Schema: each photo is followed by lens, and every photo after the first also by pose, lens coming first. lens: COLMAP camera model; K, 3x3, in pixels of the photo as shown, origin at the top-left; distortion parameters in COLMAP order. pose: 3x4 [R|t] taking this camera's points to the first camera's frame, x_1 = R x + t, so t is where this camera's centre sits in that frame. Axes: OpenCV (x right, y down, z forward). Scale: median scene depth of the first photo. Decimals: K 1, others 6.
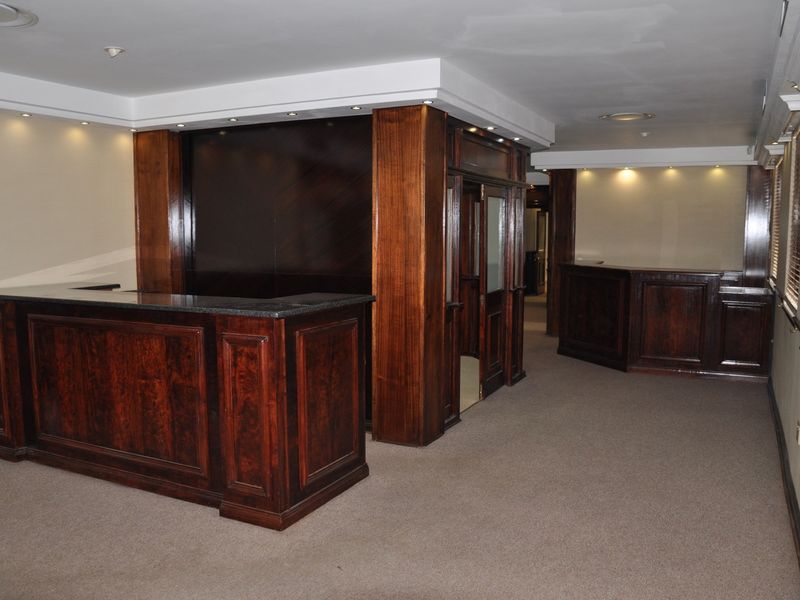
lens RADIAL K [[698.8, 0, 402.8], [0, 698.8, 303.7], [0, 0, 1]] dist [-0.074010, 0.000500]
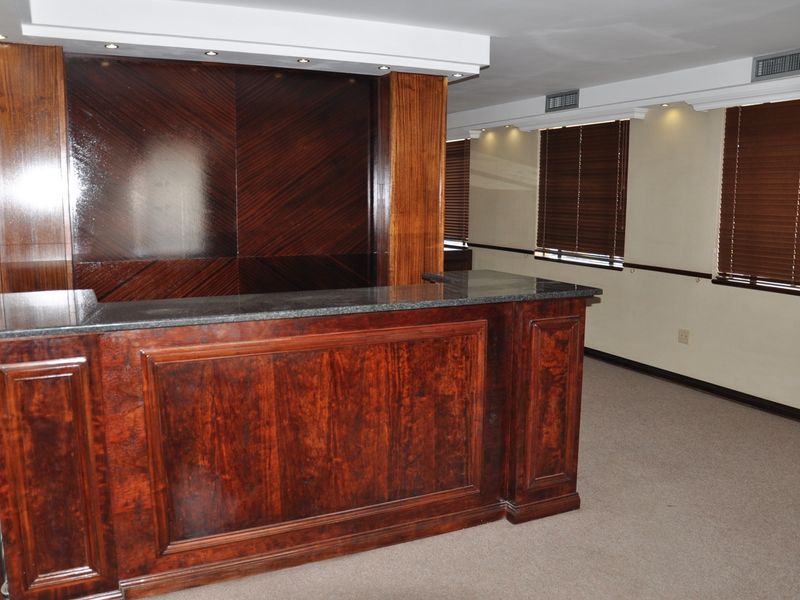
lens RADIAL K [[698.8, 0, 402.4], [0, 698.8, 297.7], [0, 0, 1]] dist [-0.074010, 0.000500]
pose [[0.613073, -0.111317, 0.782144, -0.796099], [0.080516, 0.993672, 0.078311, -0.052966], [-0.785912, 0.014965, 0.618157, 0.429349]]
